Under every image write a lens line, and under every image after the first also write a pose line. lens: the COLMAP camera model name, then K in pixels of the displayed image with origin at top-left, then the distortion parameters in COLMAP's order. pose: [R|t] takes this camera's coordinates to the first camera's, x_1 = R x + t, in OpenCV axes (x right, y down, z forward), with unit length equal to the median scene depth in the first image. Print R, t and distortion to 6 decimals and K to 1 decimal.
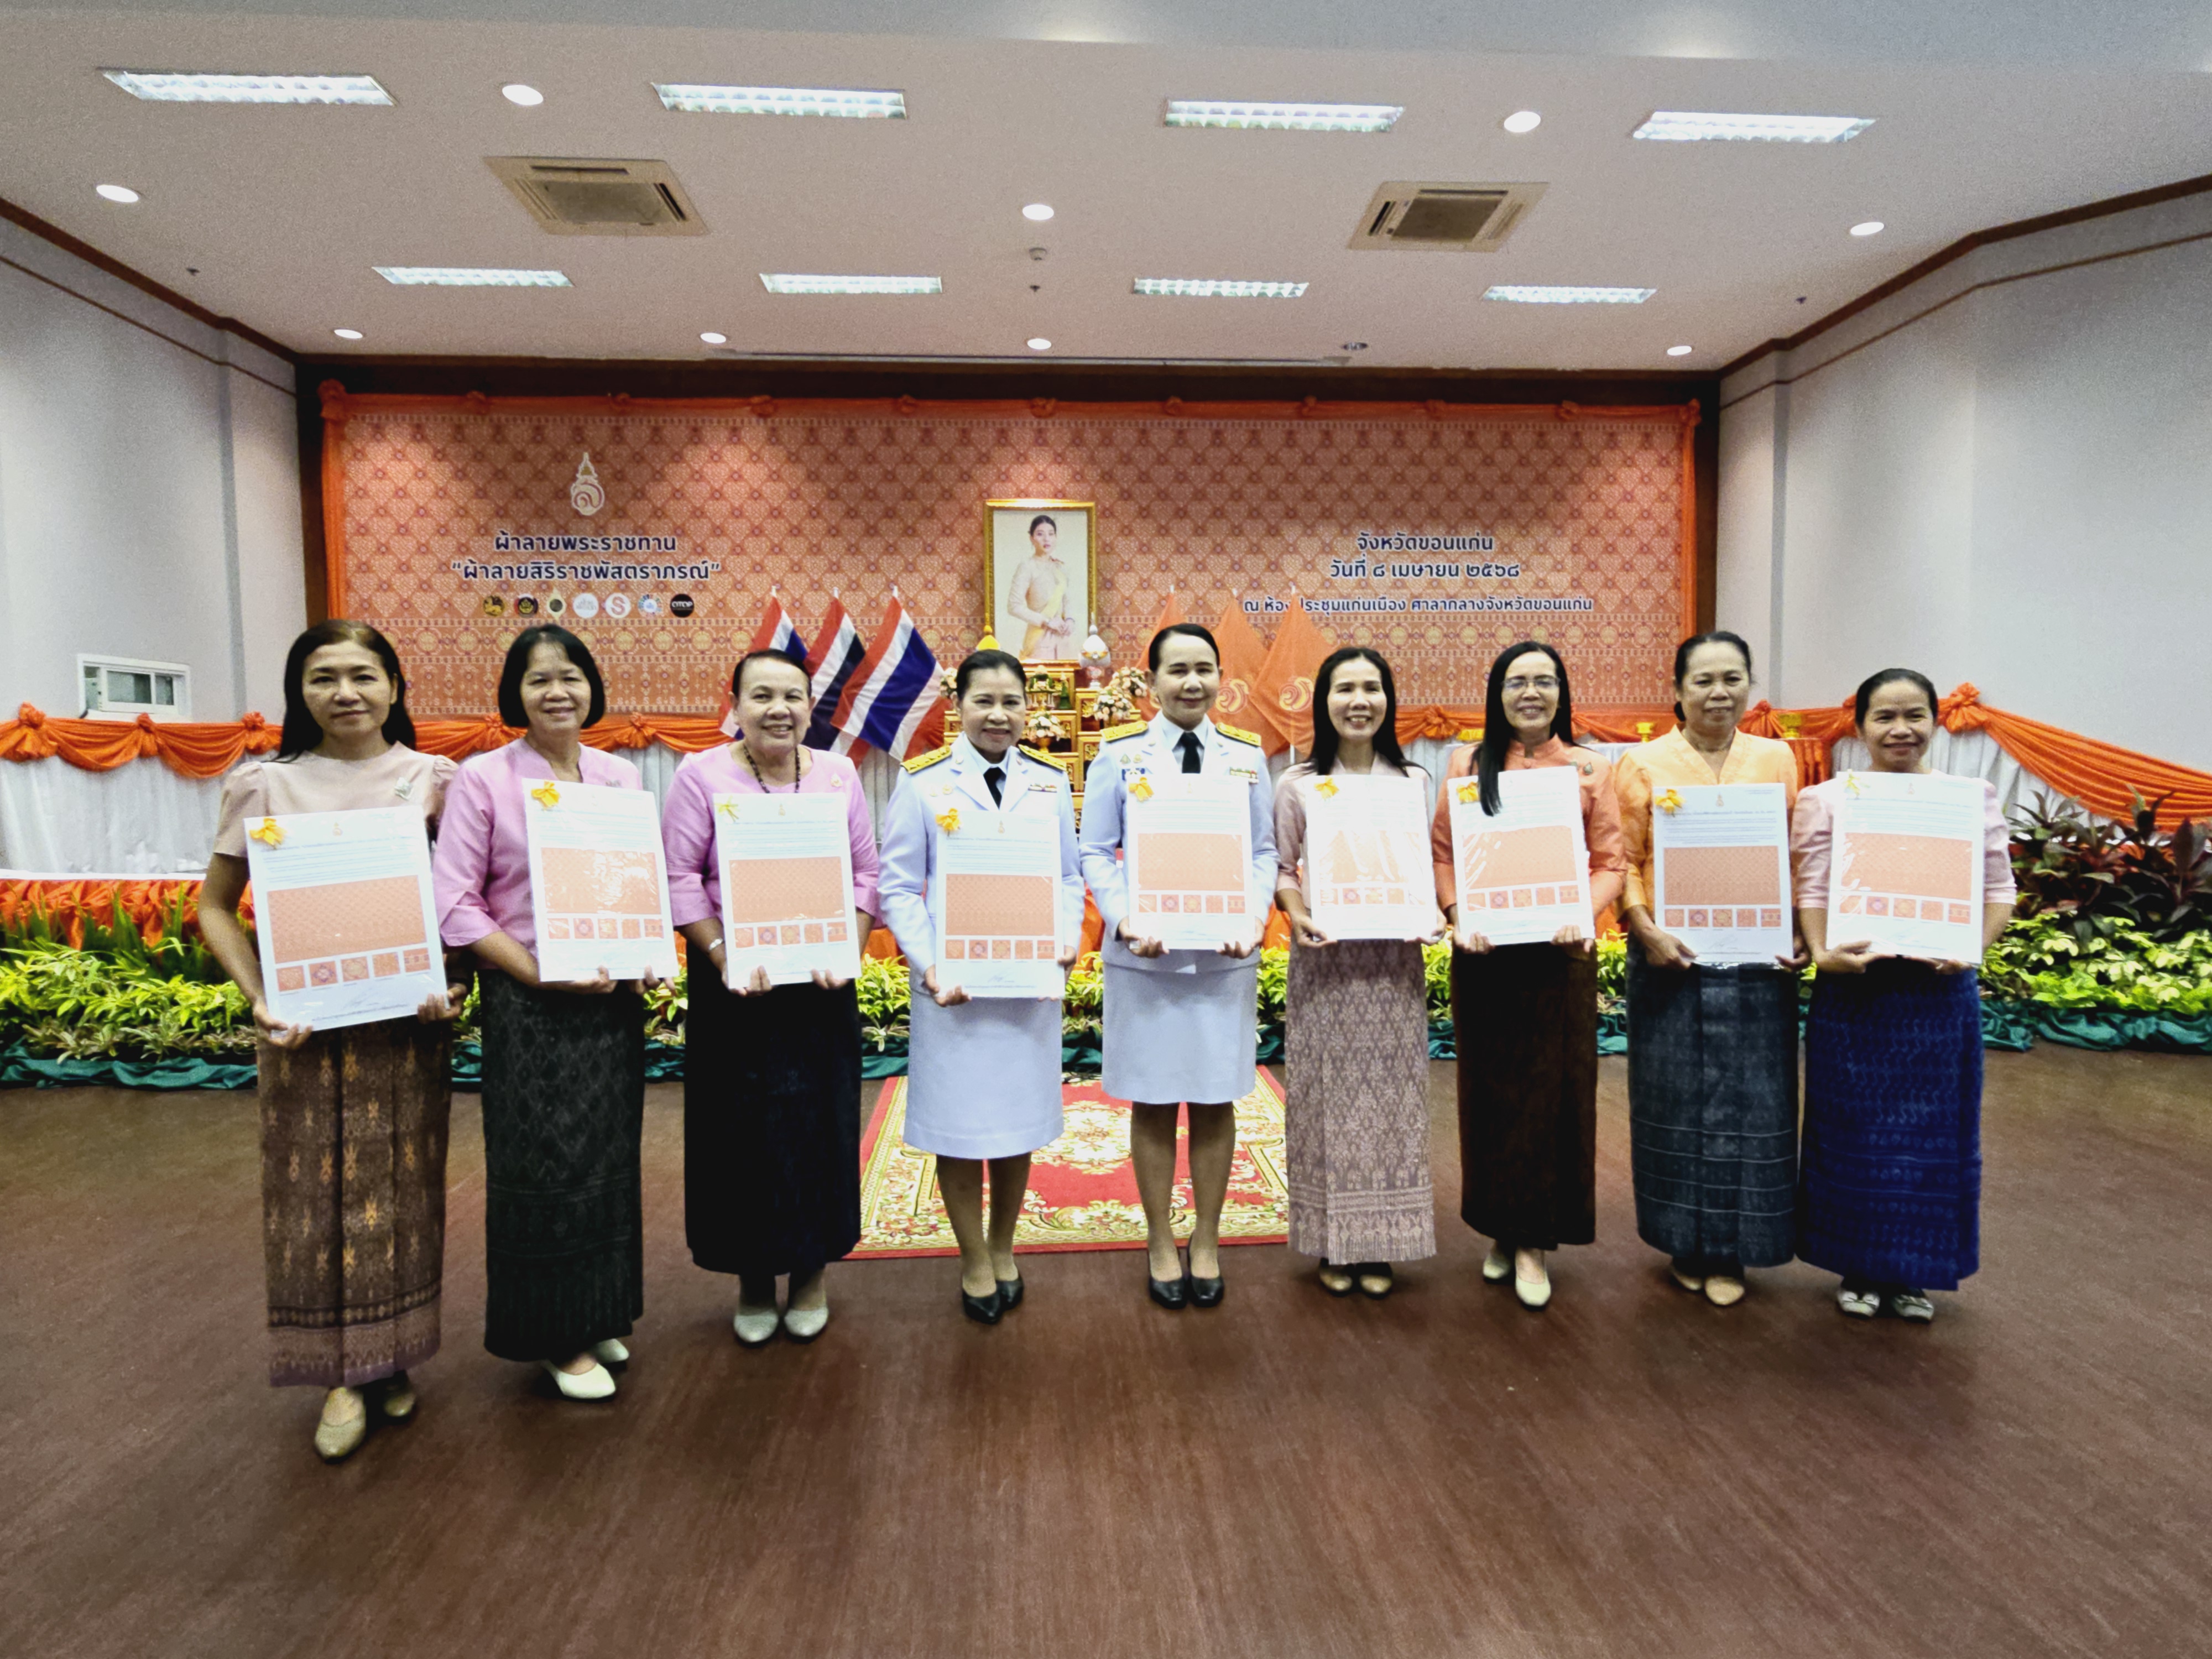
lens RADIAL K [[1302.9, 0, 1106.0], [0, 1302.9, 829.5], [0, 0, 1]] dist [-0.005490, 0.002764]
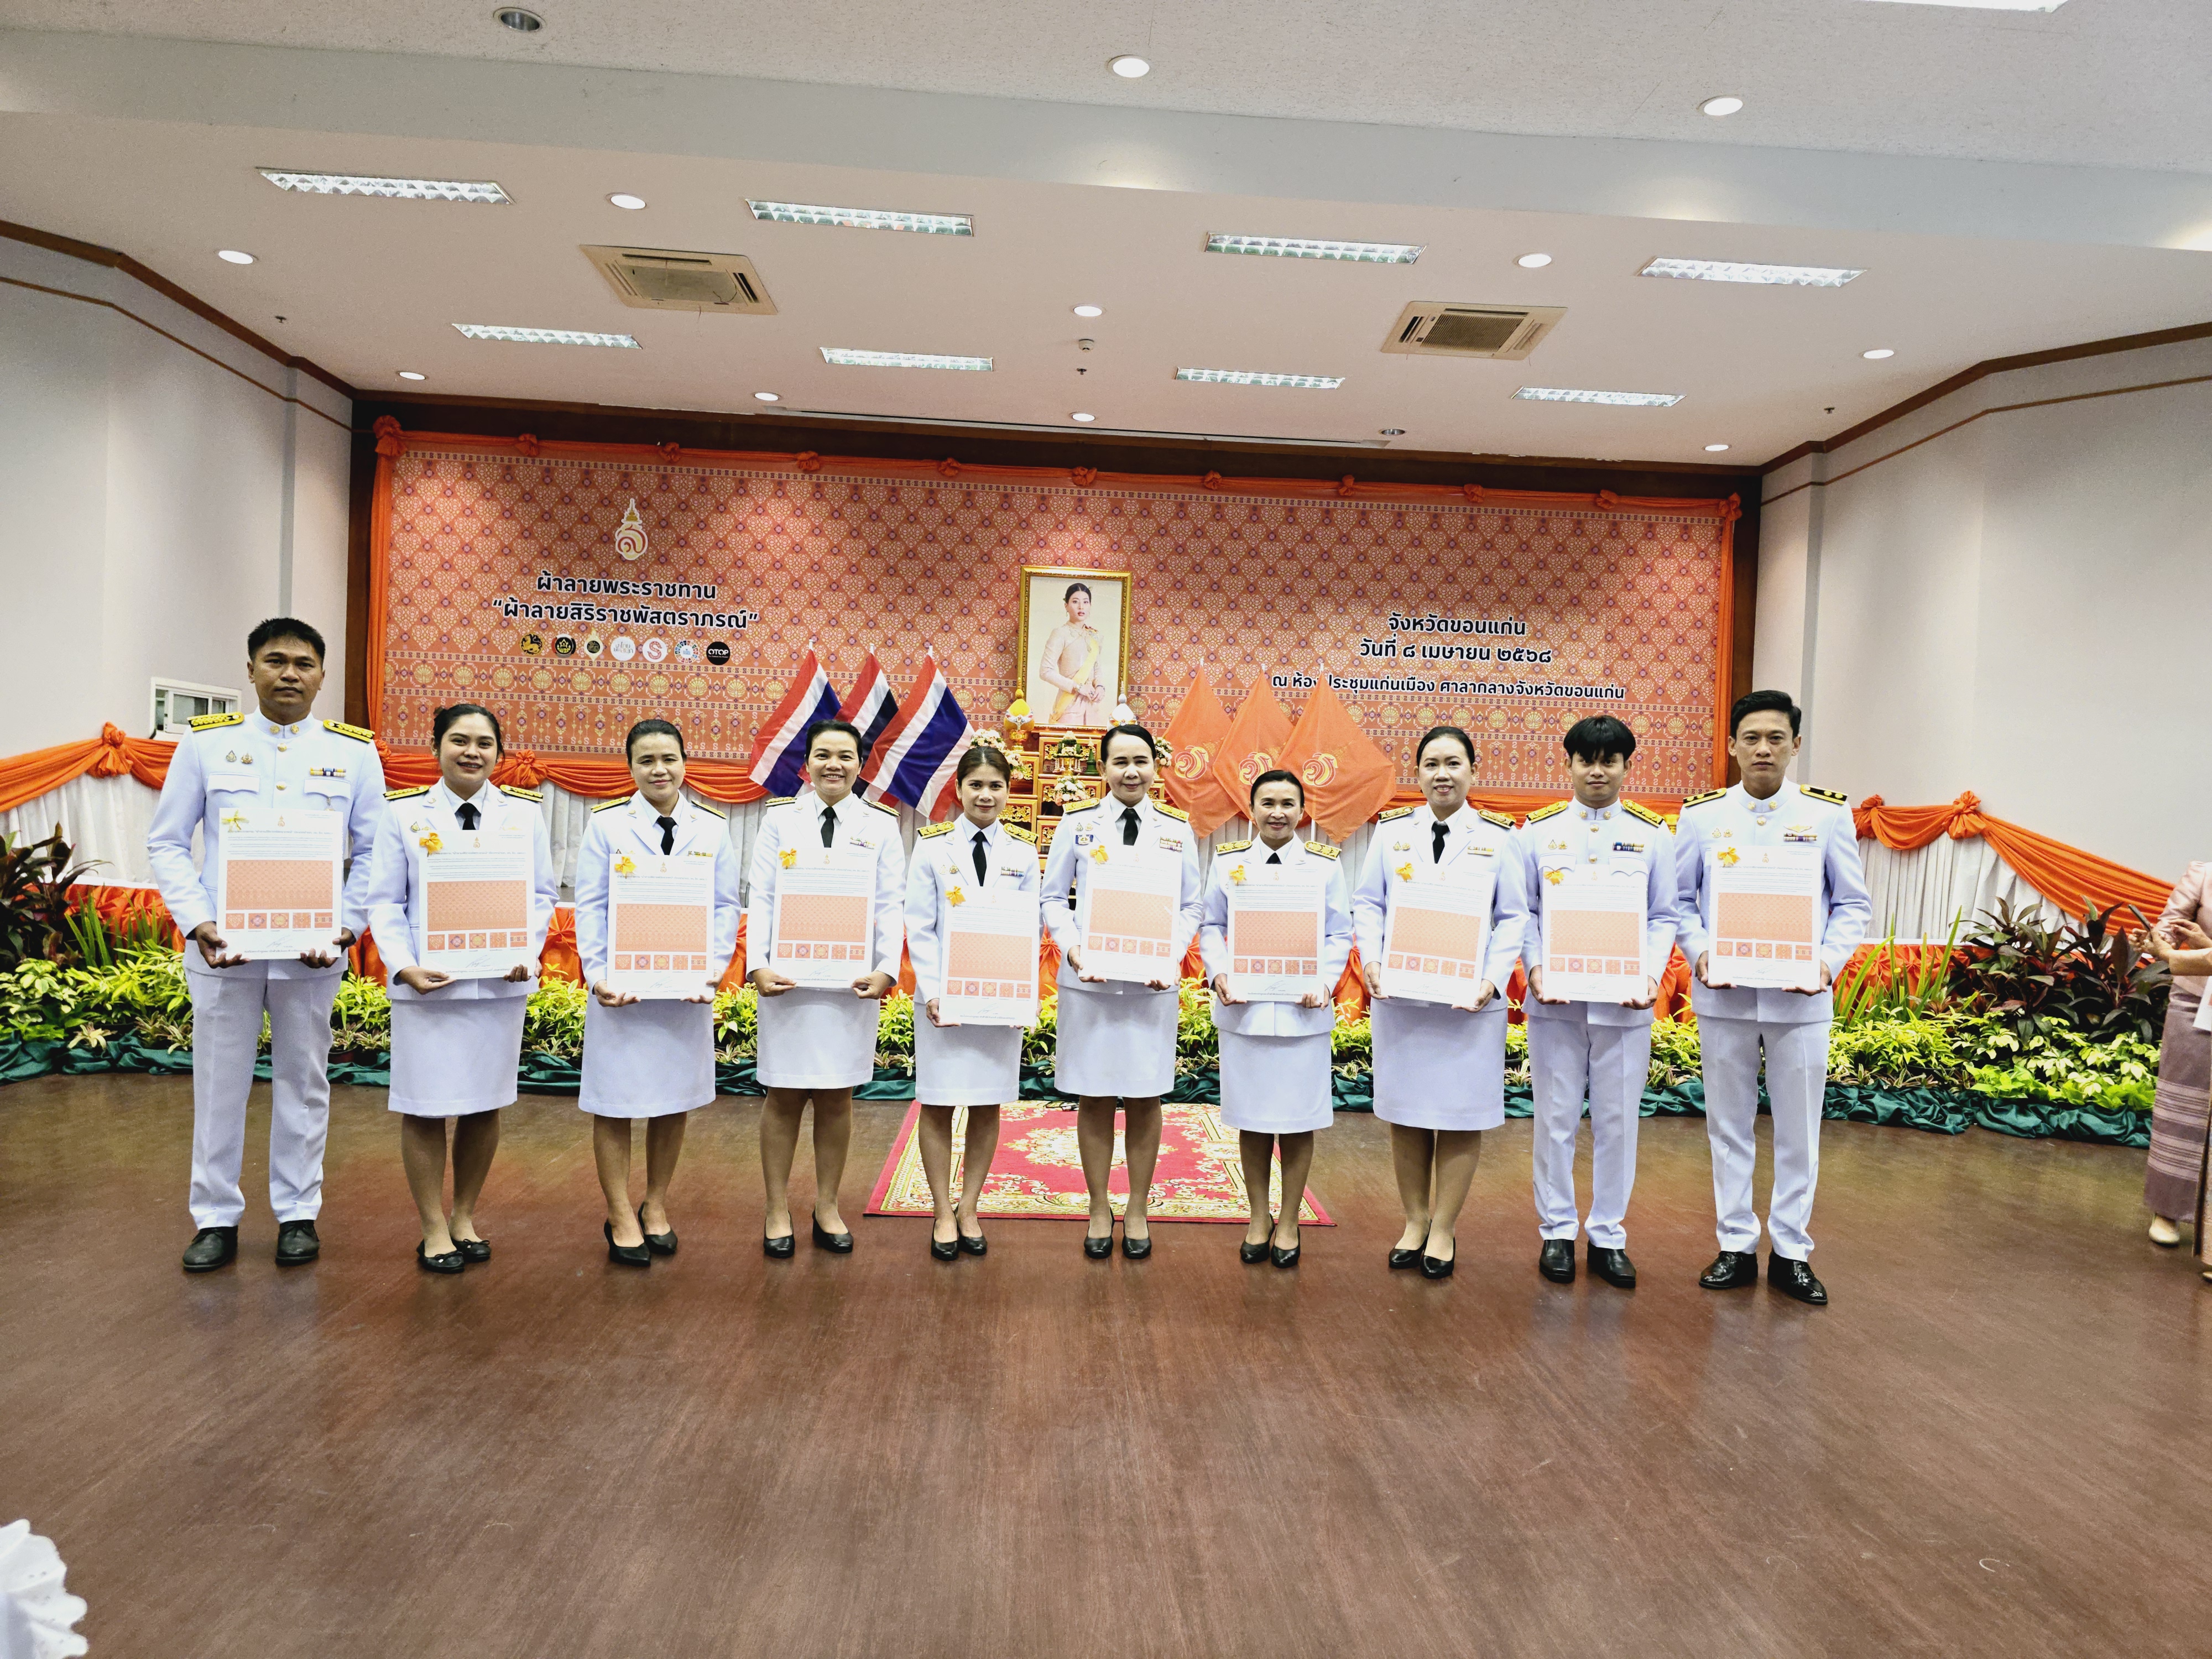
lens RADIAL K [[1496.4, 0, 1113.8], [0, 1496.4, 836.1], [0, 0, 1]] dist [0.089128, -0.107082]
pose [[0.998697, 0.048361, -0.016290, 0.007618], [-0.049043, 0.997806, -0.044464, 0.007132], [0.014104, 0.045205, 0.998878, -0.163599]]
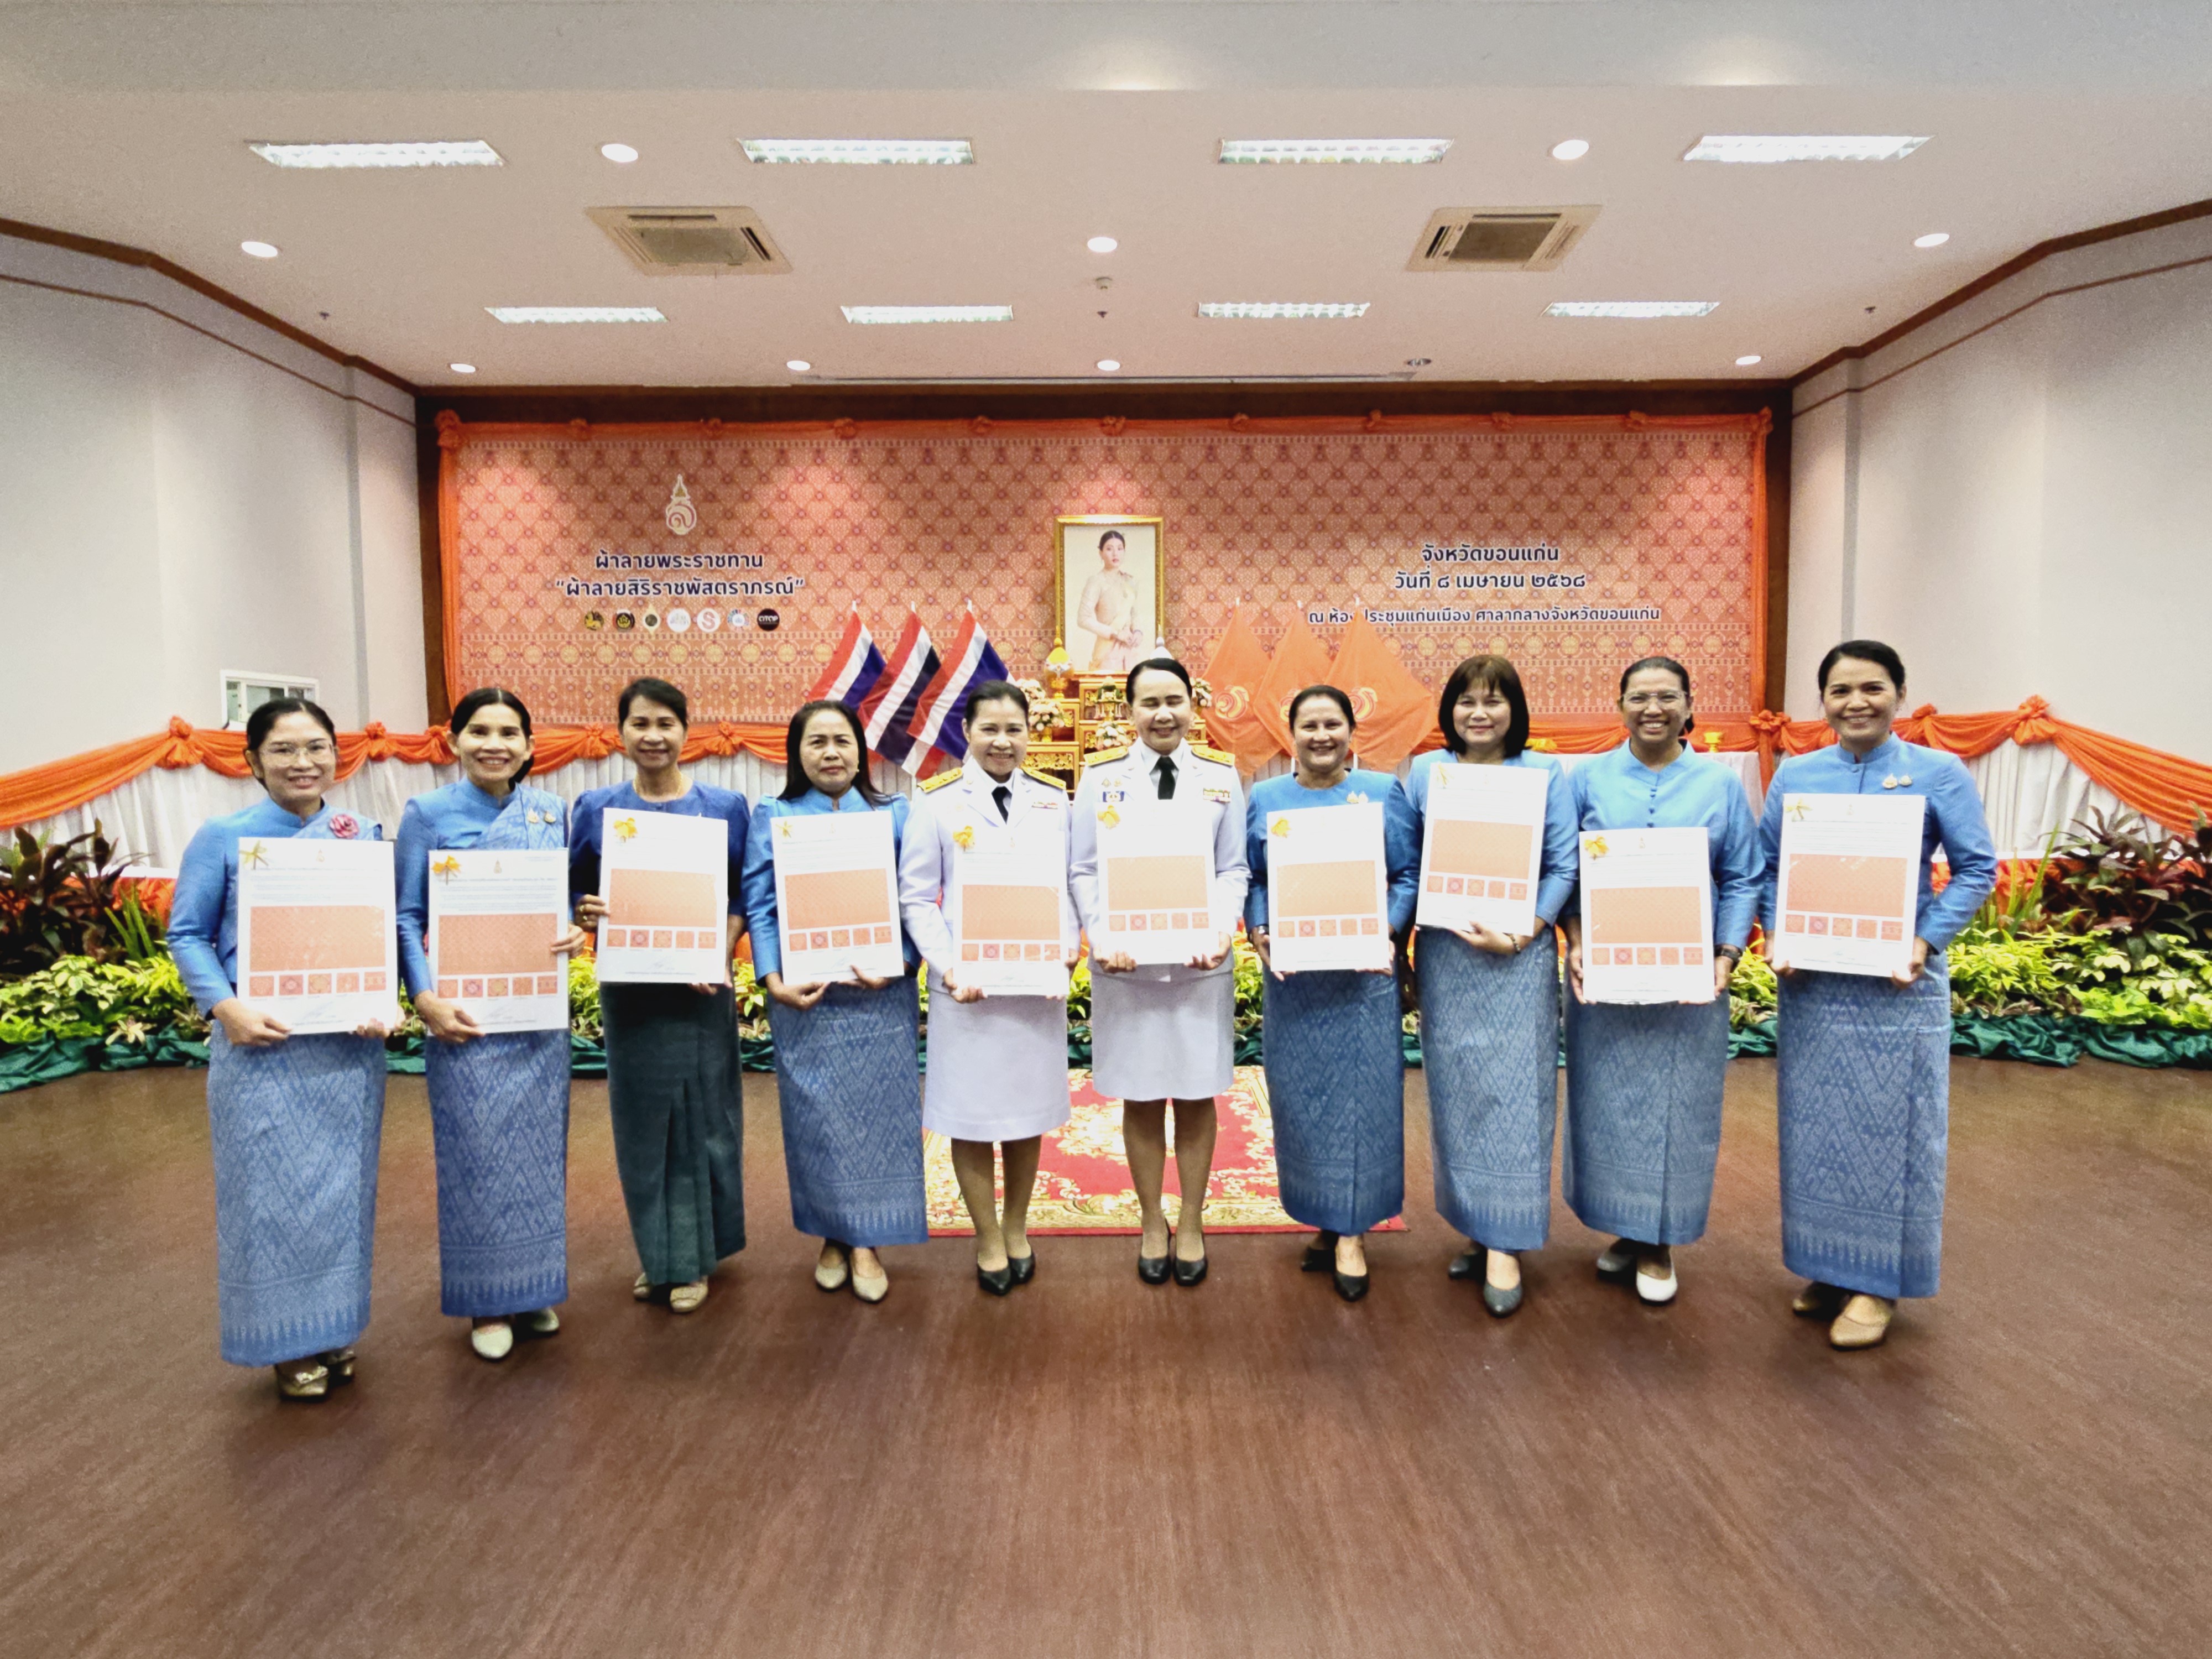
lens RADIAL K [[1302.9, 0, 1106.0], [0, 1302.9, 829.5], [0, 0, 1]] dist [-0.005490, 0.002764]
pose [[0.997689, 0.006069, -0.067667, 0.018088], [-0.006104, 0.999981, -0.000310, -0.004489], [0.067664, 0.000722, 0.997708, -0.028687]]
